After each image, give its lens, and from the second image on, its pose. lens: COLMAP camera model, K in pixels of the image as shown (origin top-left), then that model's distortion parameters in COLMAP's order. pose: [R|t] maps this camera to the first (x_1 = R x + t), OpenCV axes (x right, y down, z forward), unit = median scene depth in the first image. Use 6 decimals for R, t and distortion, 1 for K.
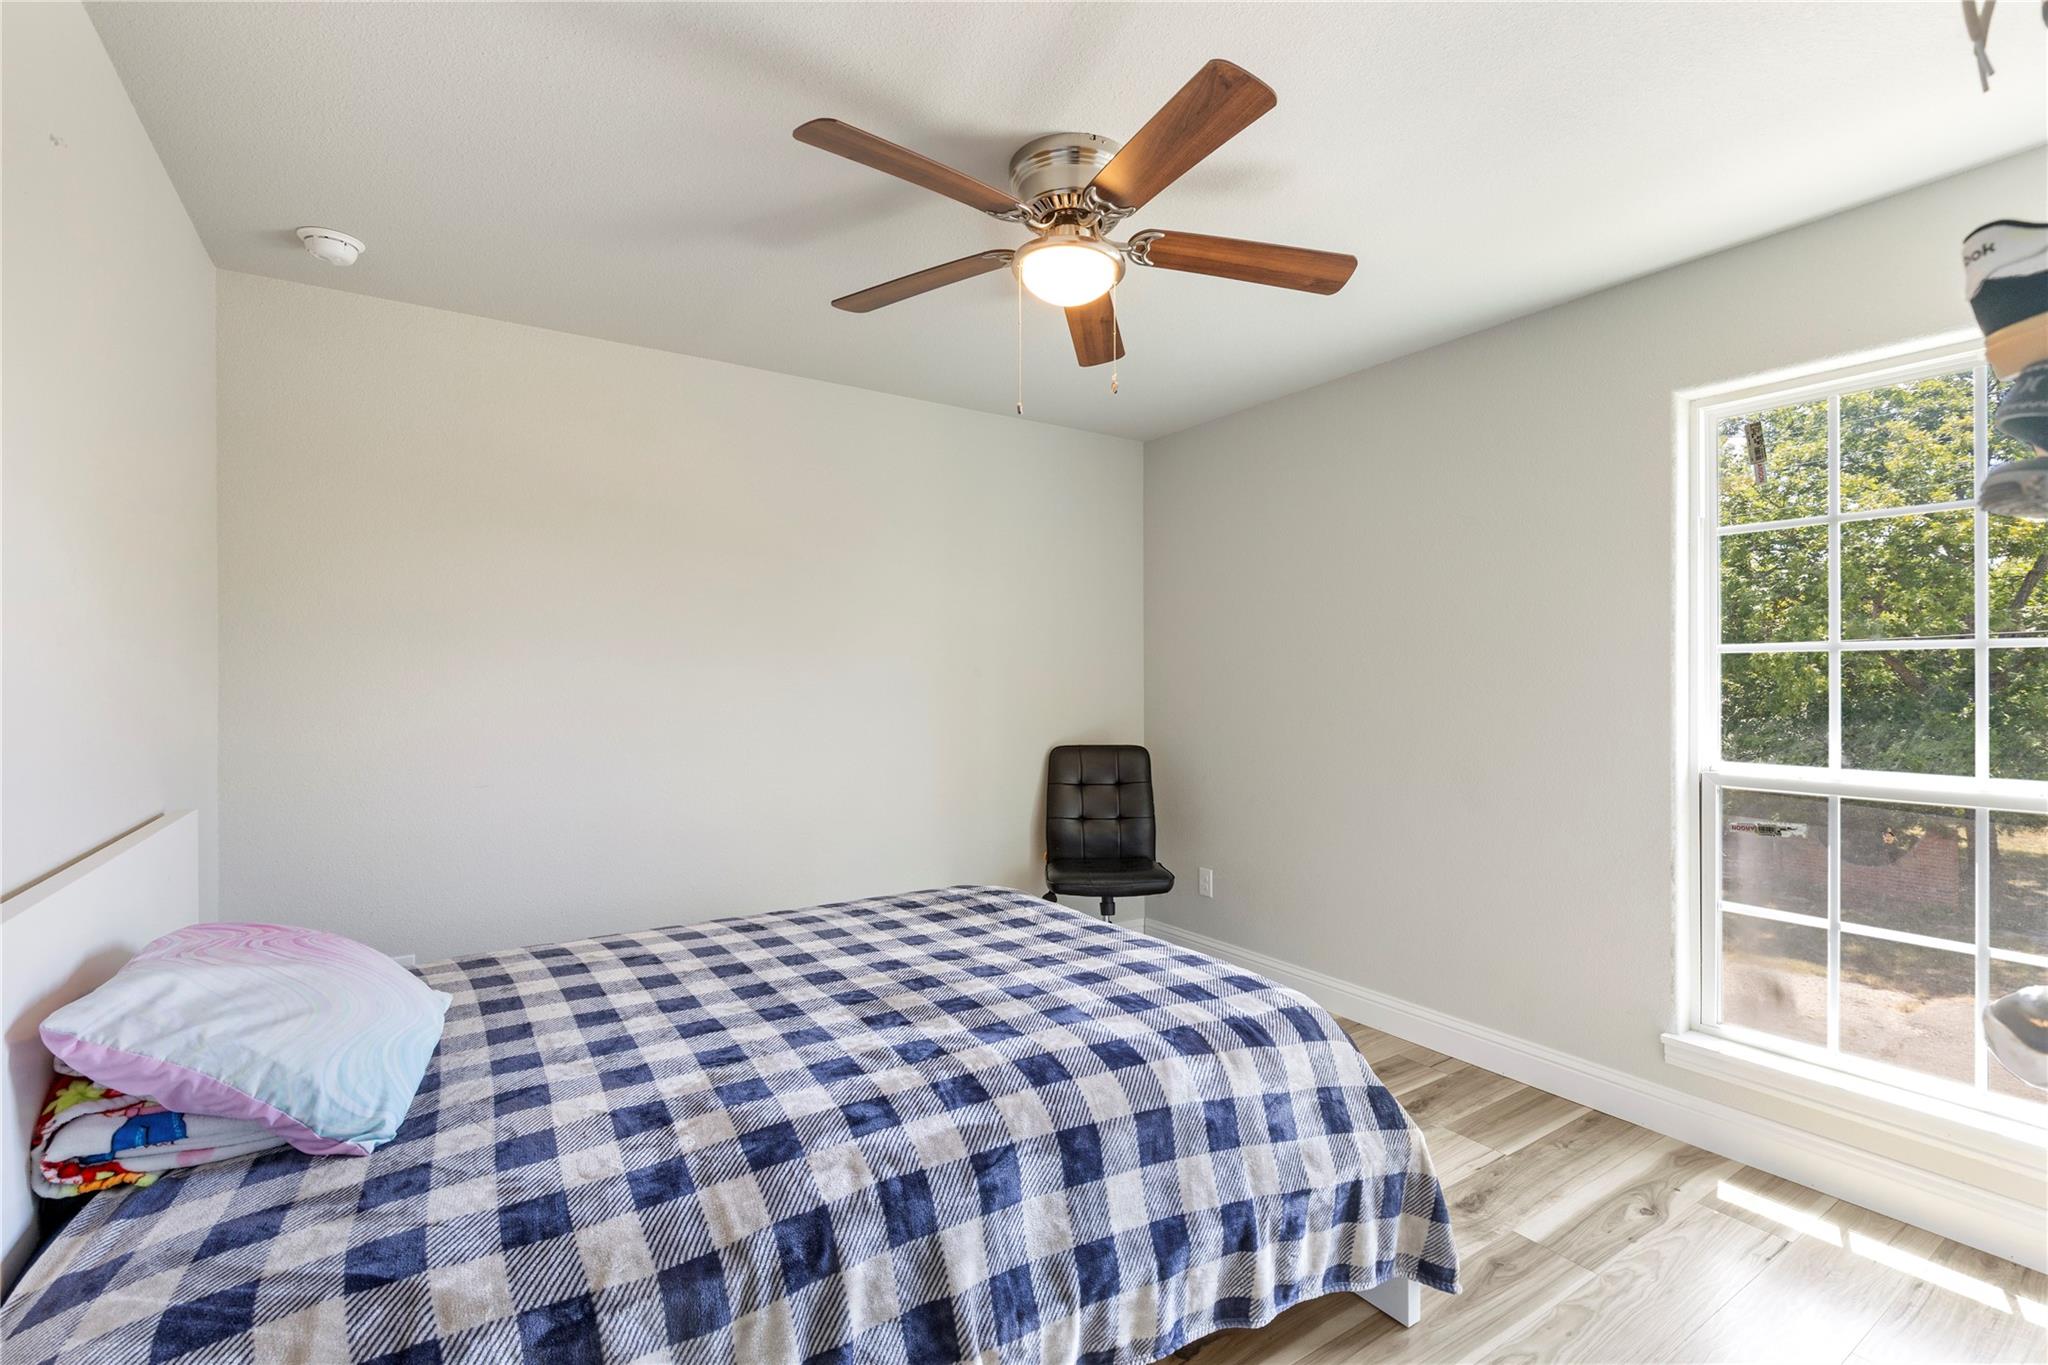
lens RADIAL K [[916.4, 0, 1037.5], [0, 916.4, 676.4], [0, 0, 1]] dist [0.001898, -0.000523]
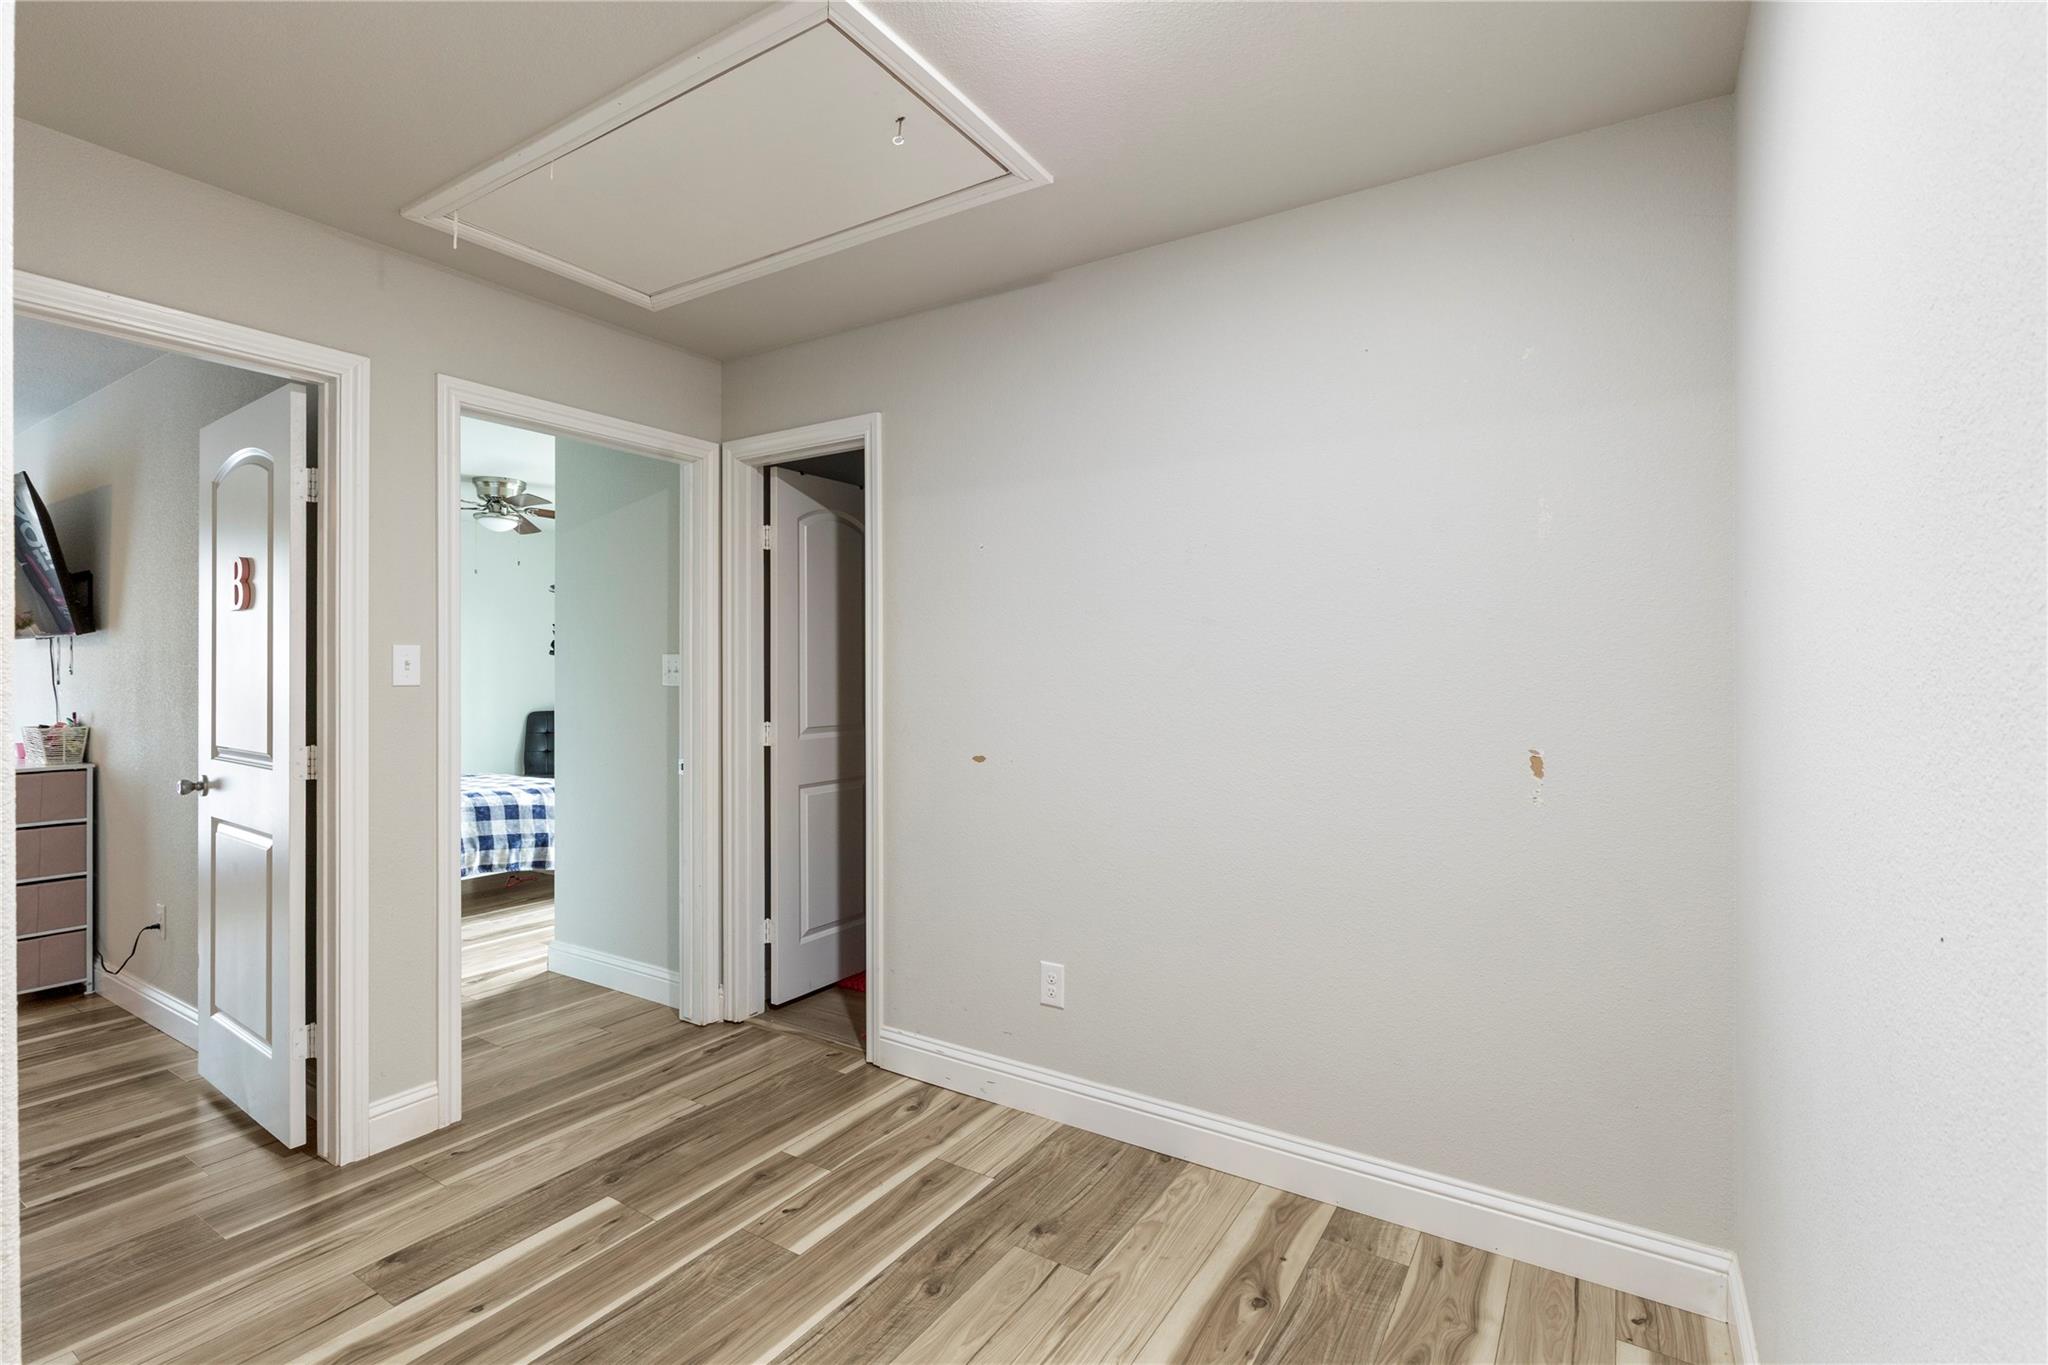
lens RADIAL K [[916.4, 0, 1037.5], [0, 916.4, 676.4], [0, 0, 1]] dist [0.001898, -0.000523]
pose [[0.917094, 0.000030, 0.398671, 0.585445], [-0.000621, 0.999999, 0.001355, -0.003331], [-0.398670, -0.001490, 0.917093, -2.998625]]
